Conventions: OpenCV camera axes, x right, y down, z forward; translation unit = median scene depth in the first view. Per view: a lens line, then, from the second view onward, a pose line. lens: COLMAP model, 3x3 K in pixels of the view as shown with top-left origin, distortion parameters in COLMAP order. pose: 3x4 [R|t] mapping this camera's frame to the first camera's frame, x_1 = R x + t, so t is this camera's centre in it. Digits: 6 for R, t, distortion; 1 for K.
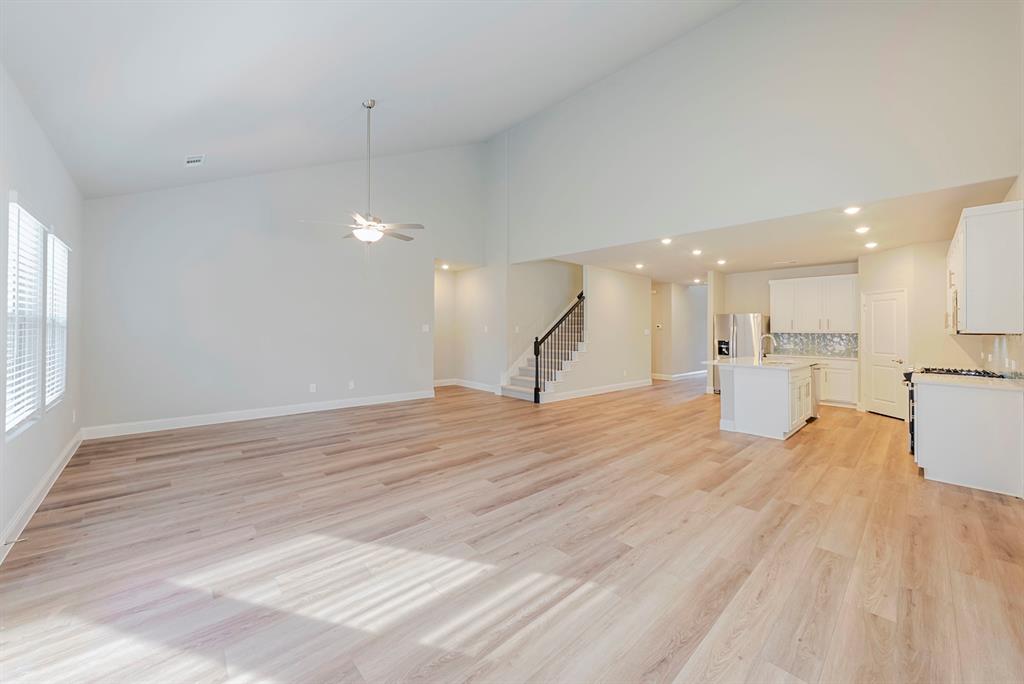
lens RADIAL K [[383.4, 0, 517.3], [0, 383.4, 327.9], [0, 0, 1]] dist [-0.001288, 0.000560]
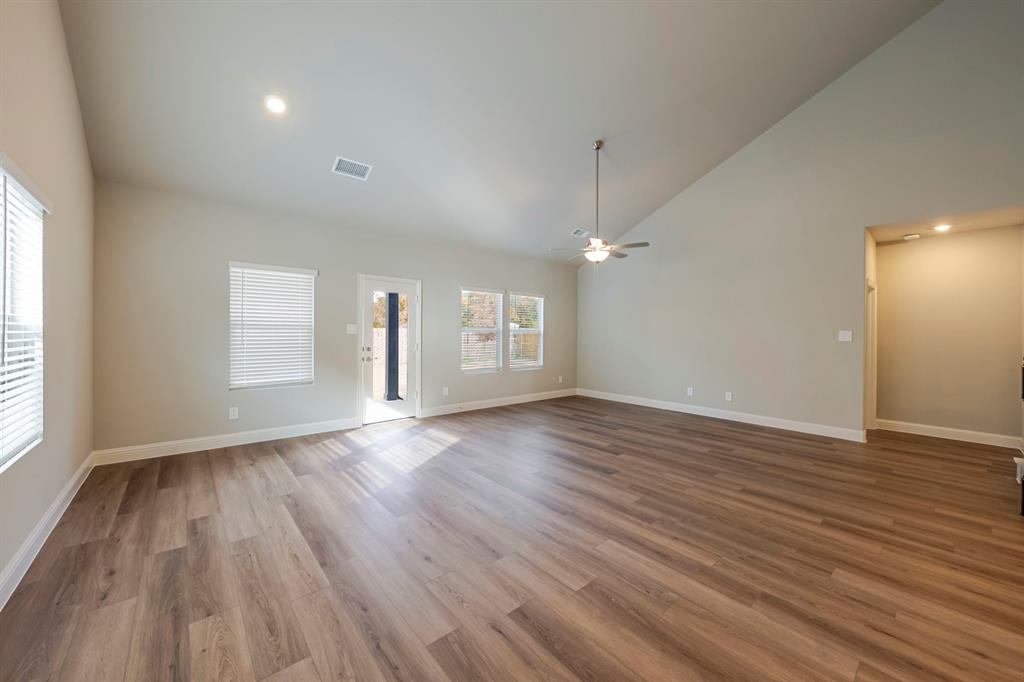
lens RADIAL K [[383.4, 0, 507.0], [0, 383.4, 333.0], [0, 0, 1]] dist [-0.001288, 0.000560]
pose [[-0.053692, -0.015474, -0.998438, 1.095790], [-0.007053, 0.999861, -0.015117, 0.026077], [0.998533, 0.006230, -0.053793, 1.054541]]
